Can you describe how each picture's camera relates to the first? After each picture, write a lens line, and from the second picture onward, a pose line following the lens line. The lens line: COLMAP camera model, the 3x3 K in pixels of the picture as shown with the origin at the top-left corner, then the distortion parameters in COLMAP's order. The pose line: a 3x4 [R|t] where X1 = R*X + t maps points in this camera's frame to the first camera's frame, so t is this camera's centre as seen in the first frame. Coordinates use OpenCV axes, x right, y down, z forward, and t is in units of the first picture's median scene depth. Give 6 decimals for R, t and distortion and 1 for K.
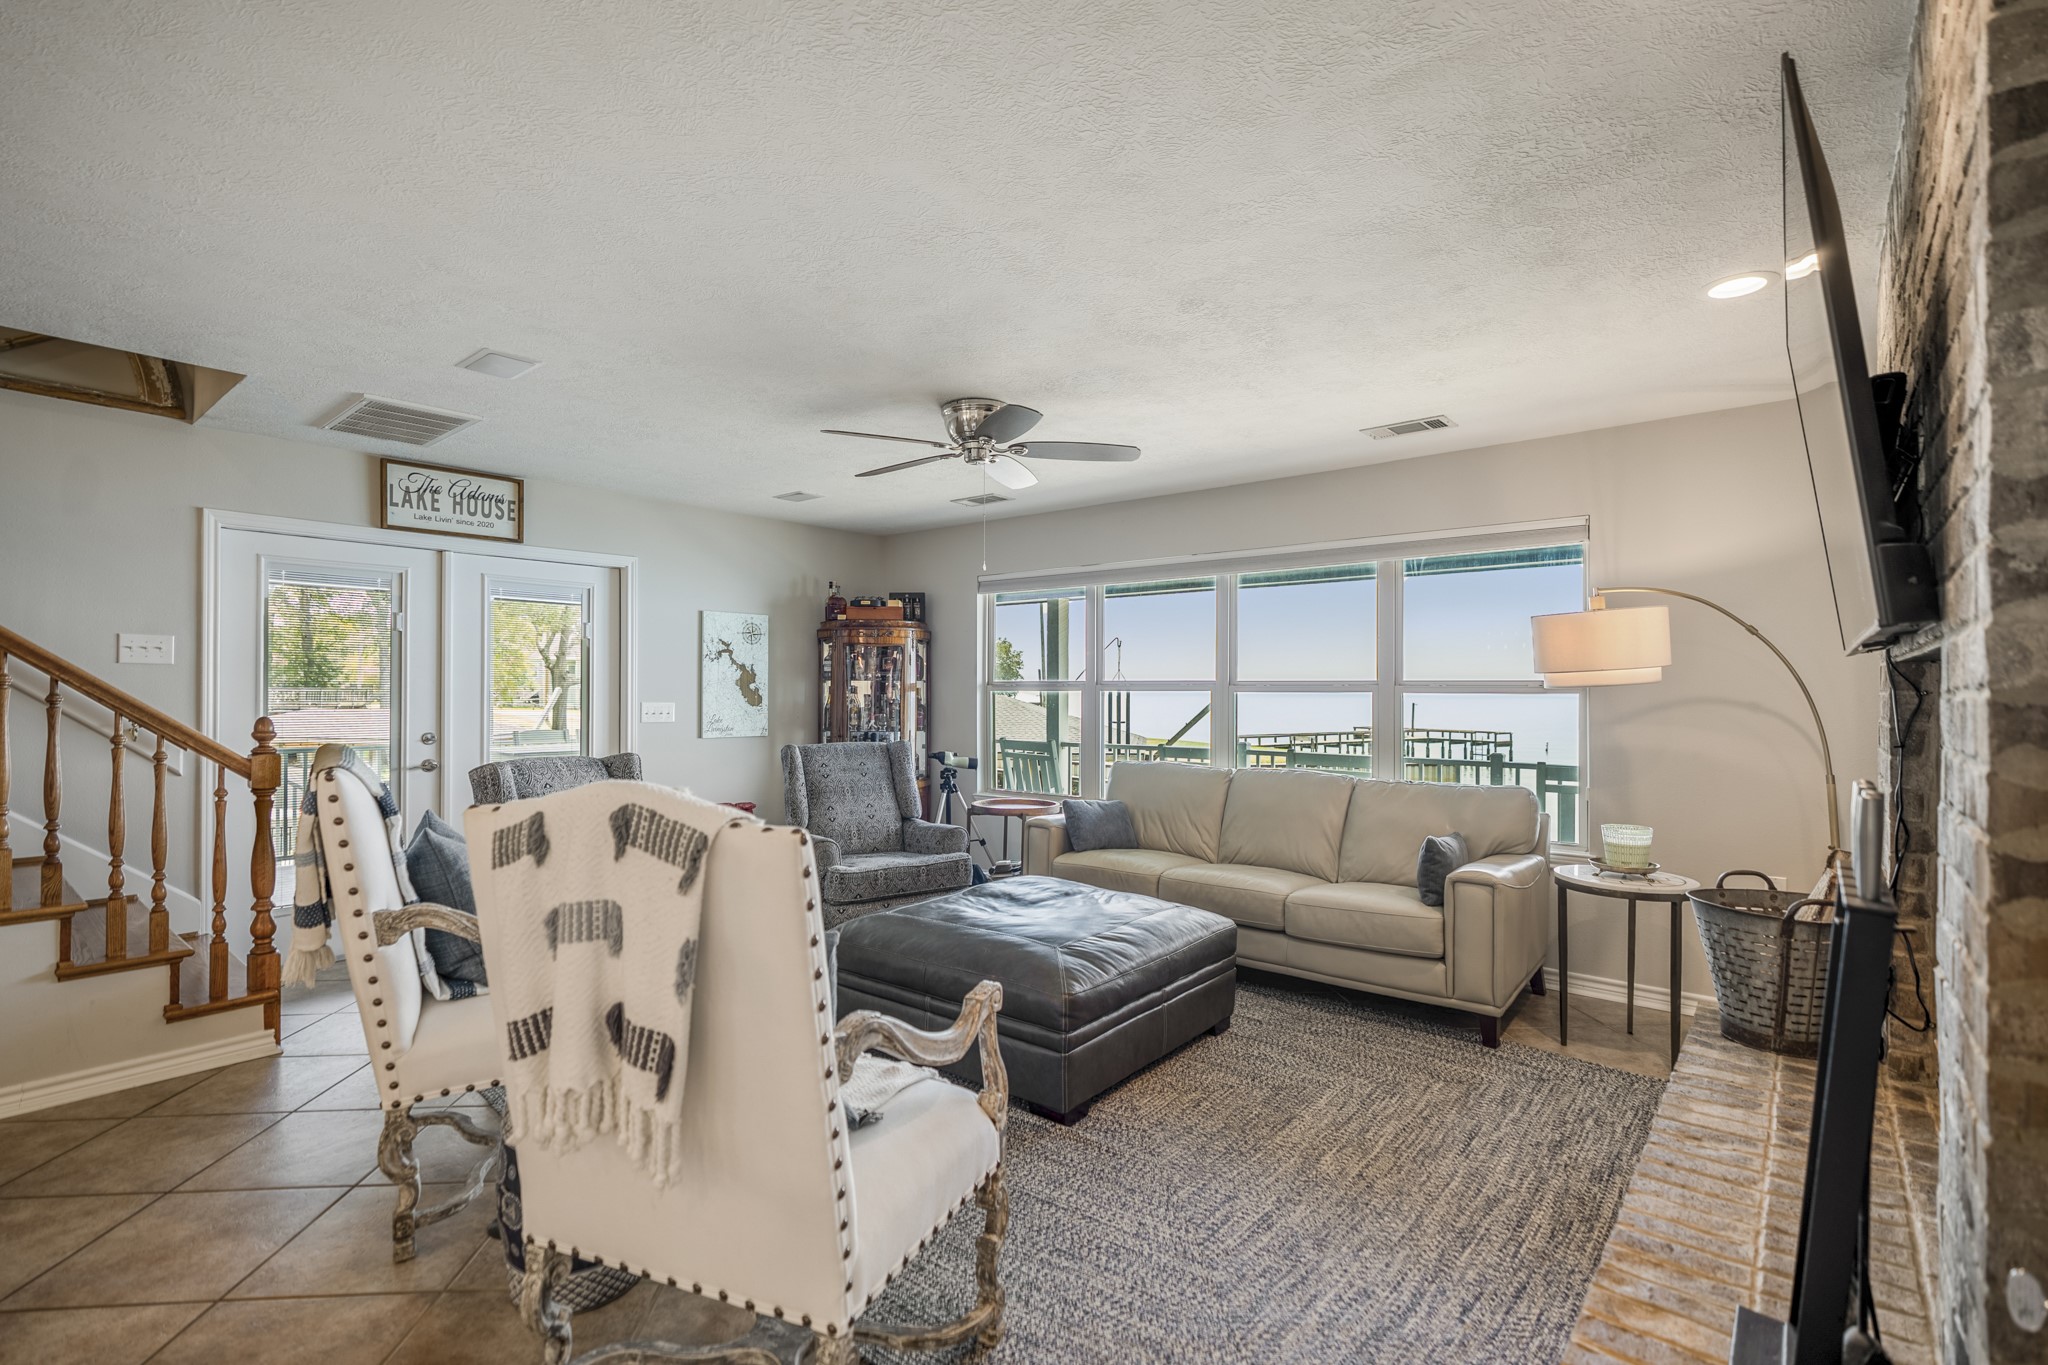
lens RADIAL K [[932.0, 0, 1024.0], [0, 932.0, 682.5], [0, 0, 1]] dist [-0.003336, 0.000040]
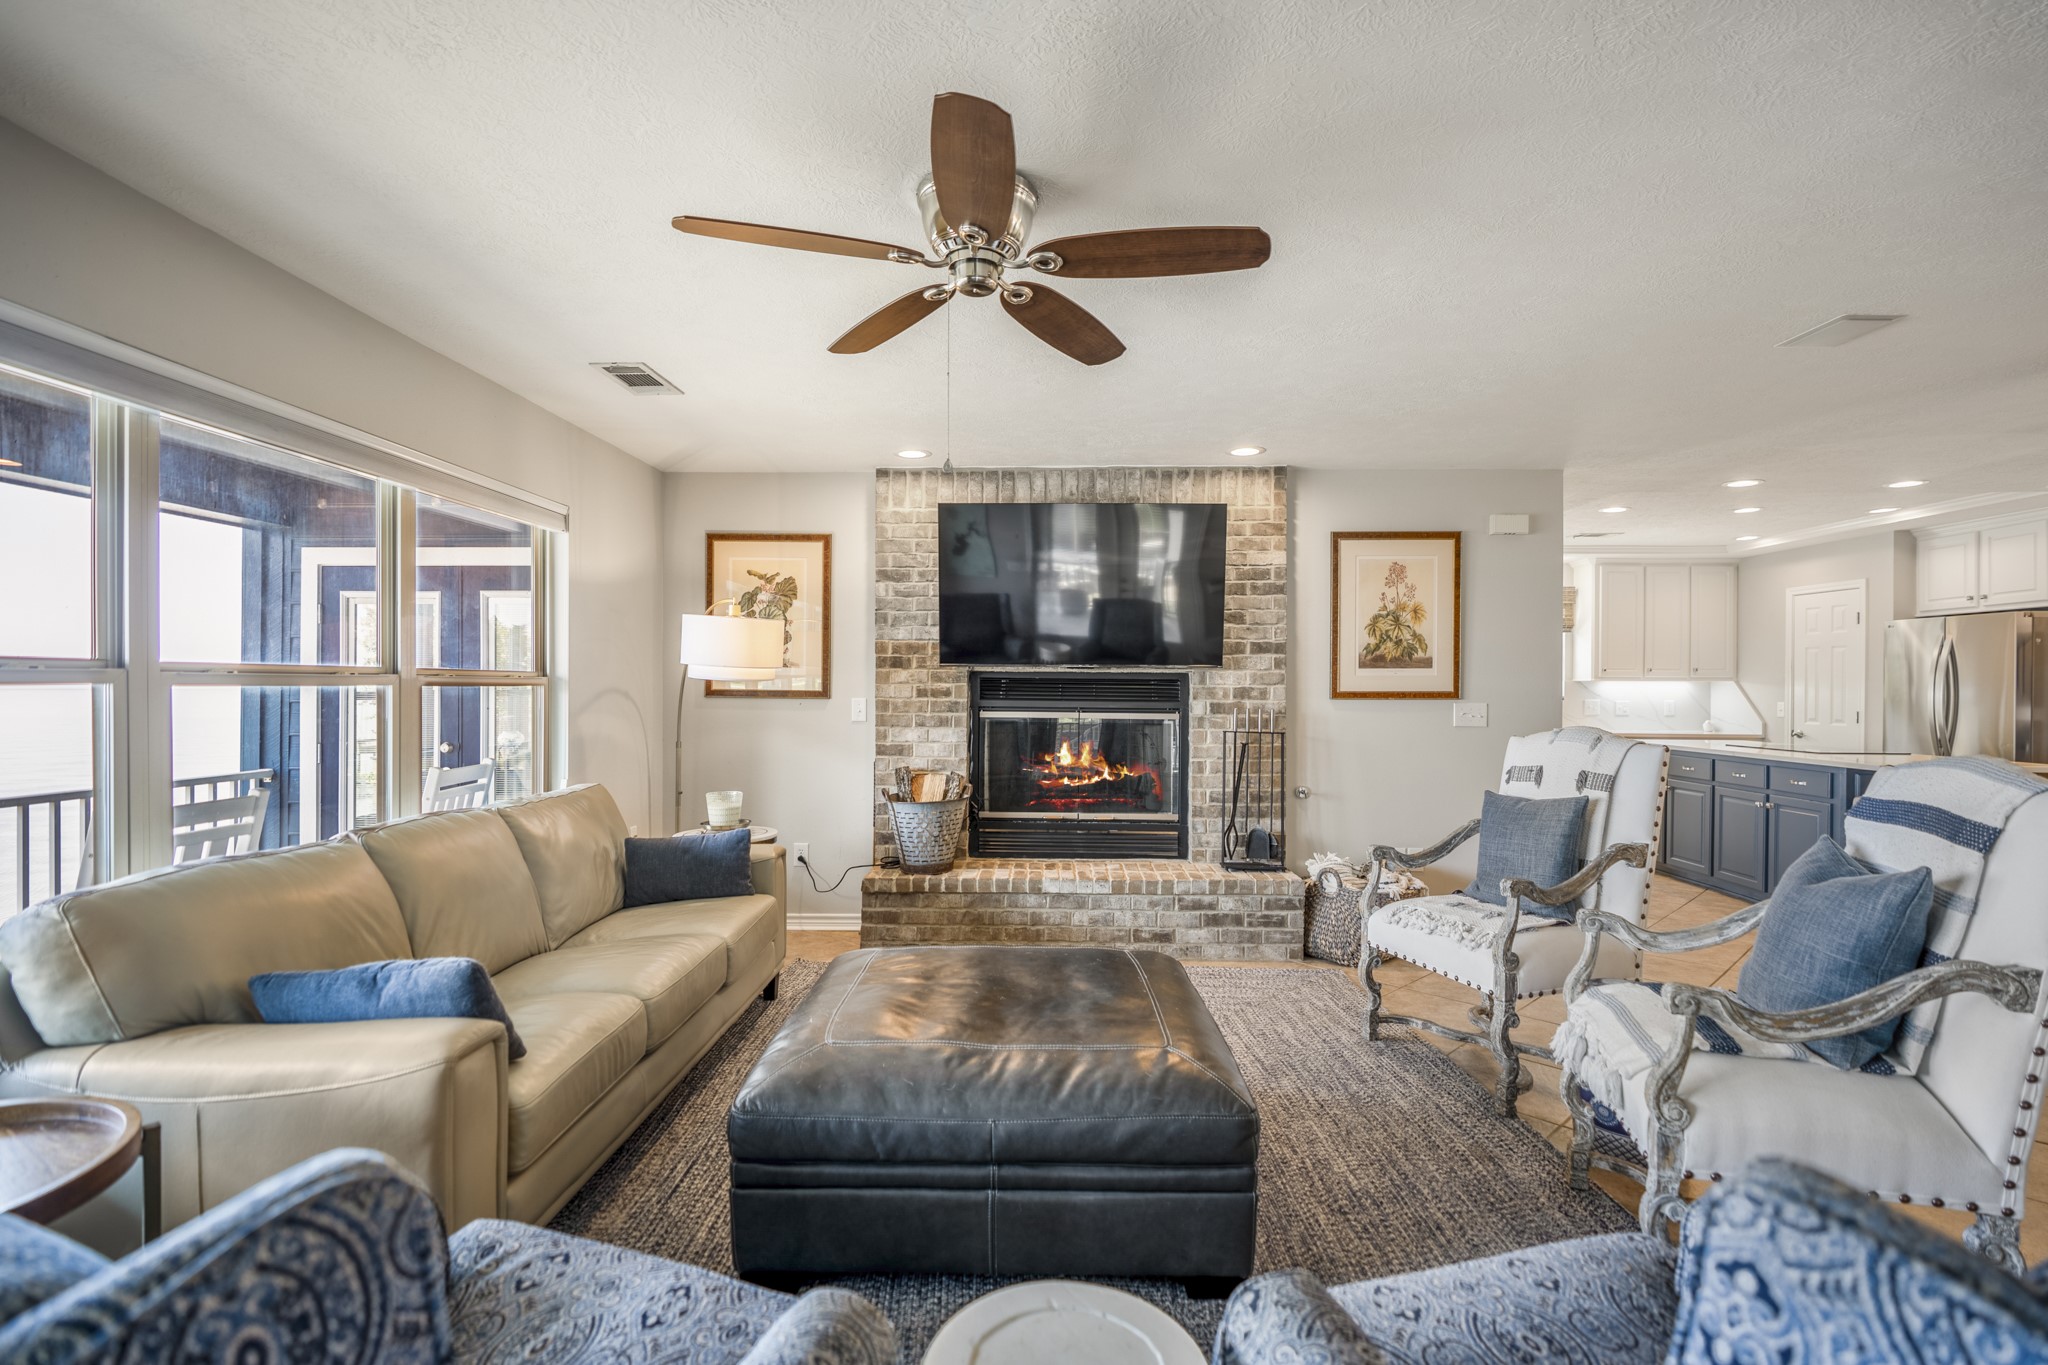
lens RADIAL K [[932.0, 0, 1024.0], [0, 932.0, 682.5], [0, 0, 1]] dist [-0.003336, 0.000040]
pose [[-0.623403, -0.005252, 0.781883, -0.334152], [-0.012110, 0.999922, -0.002939, 0.003475], [-0.781807, -0.011300, -0.623419, 0.853813]]
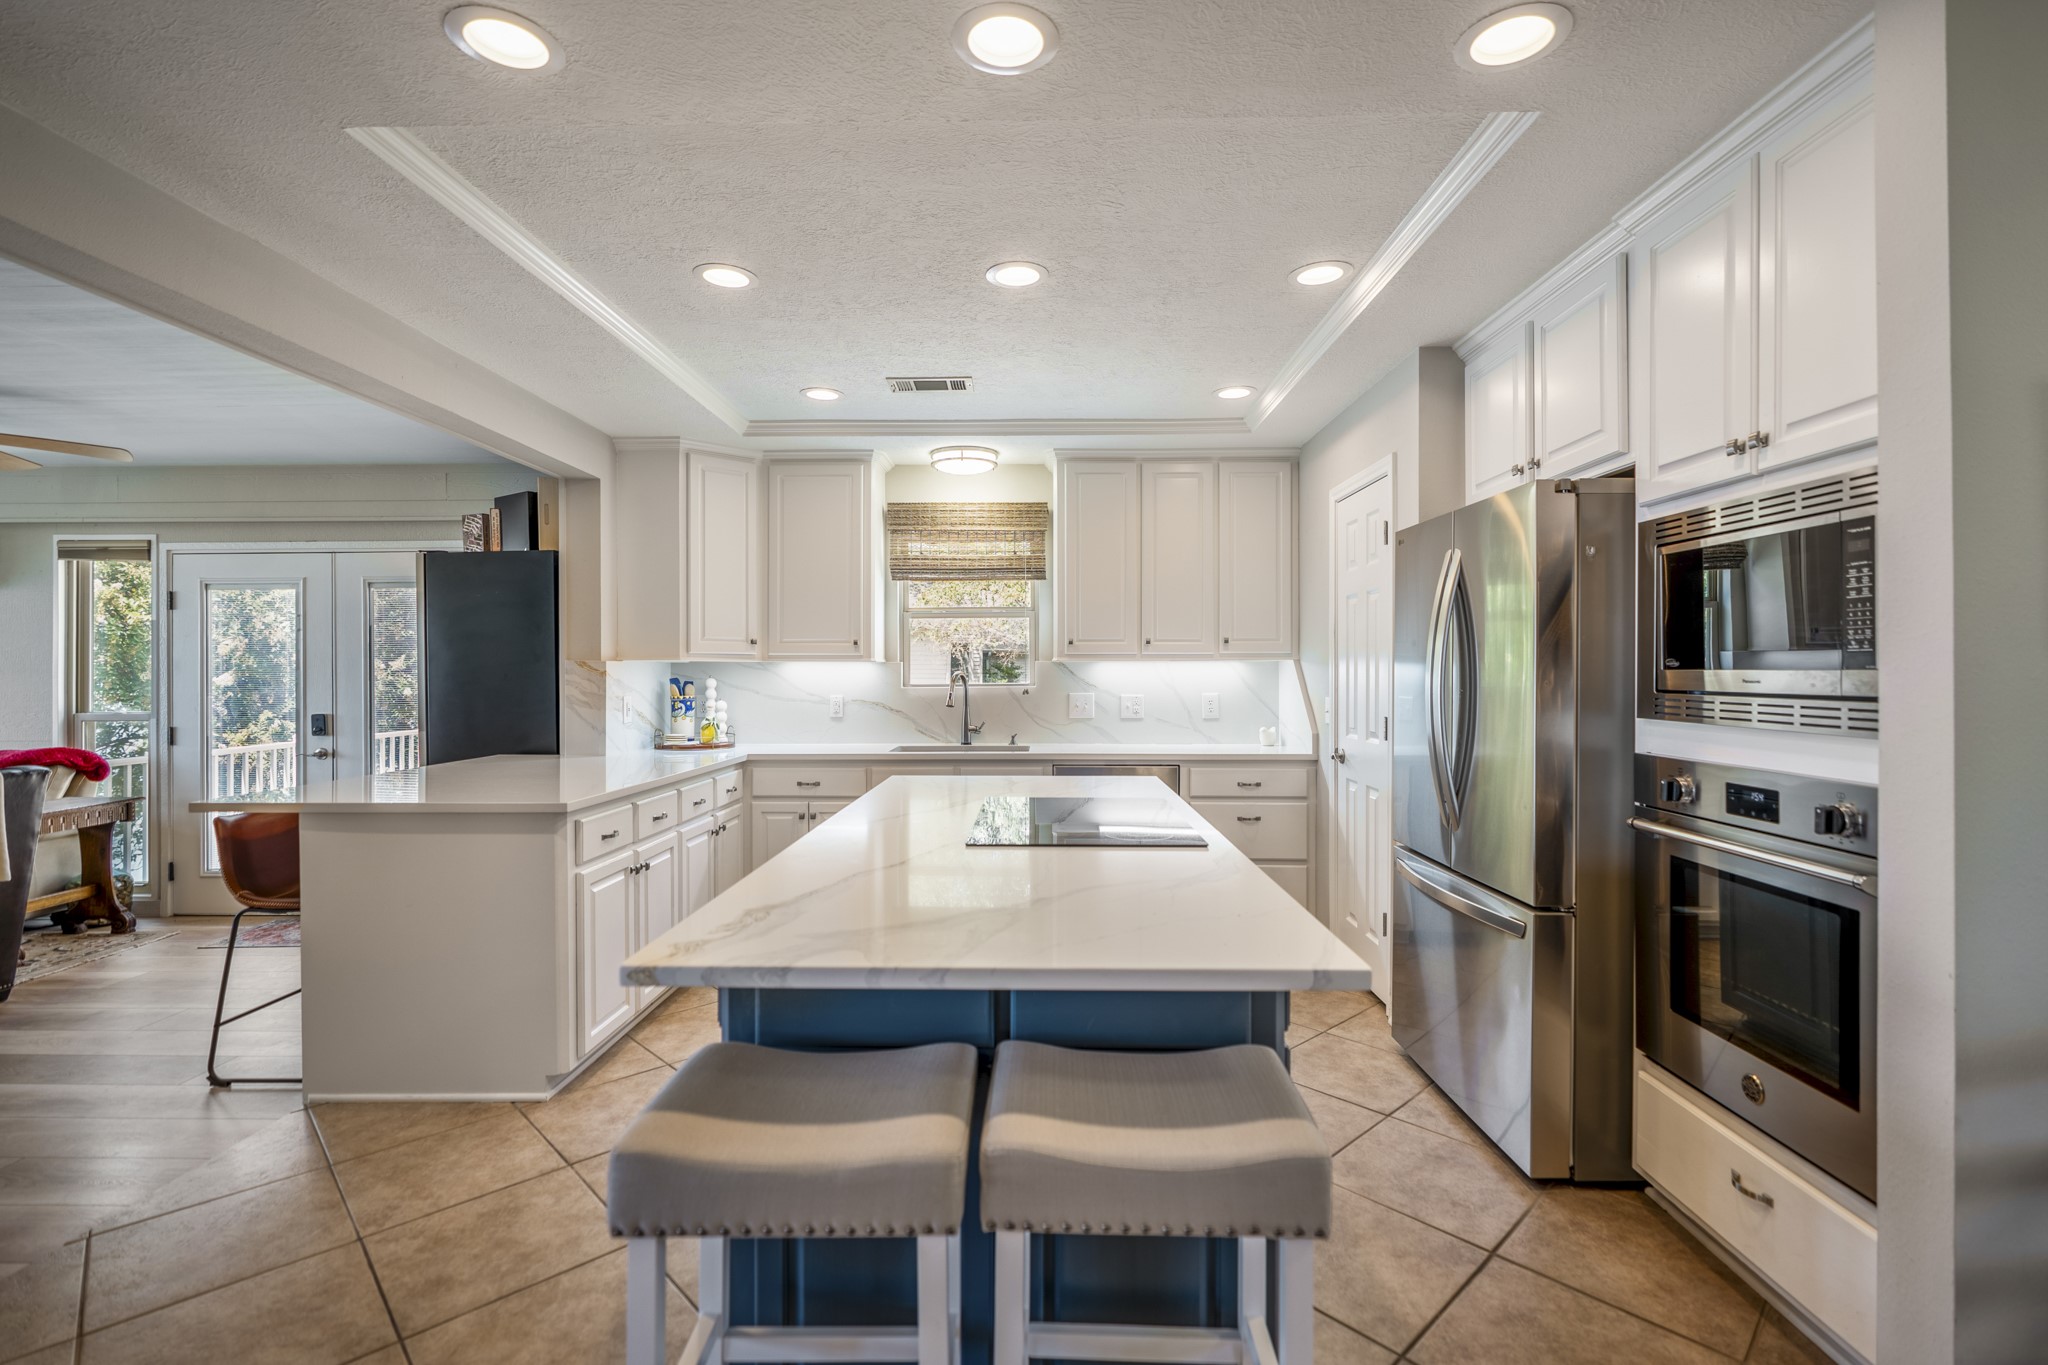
lens RADIAL K [[936.3, 0, 1030.8], [0, 936.3, 673.7], [0, 0, 1]] dist [-0.003568, 0.000295]
pose [[-0.635779, -0.004542, 0.771858, -0.390911], [-0.005717, 0.999983, 0.001175, -0.003274], [-0.771850, -0.003666, -0.635794, -0.159264]]
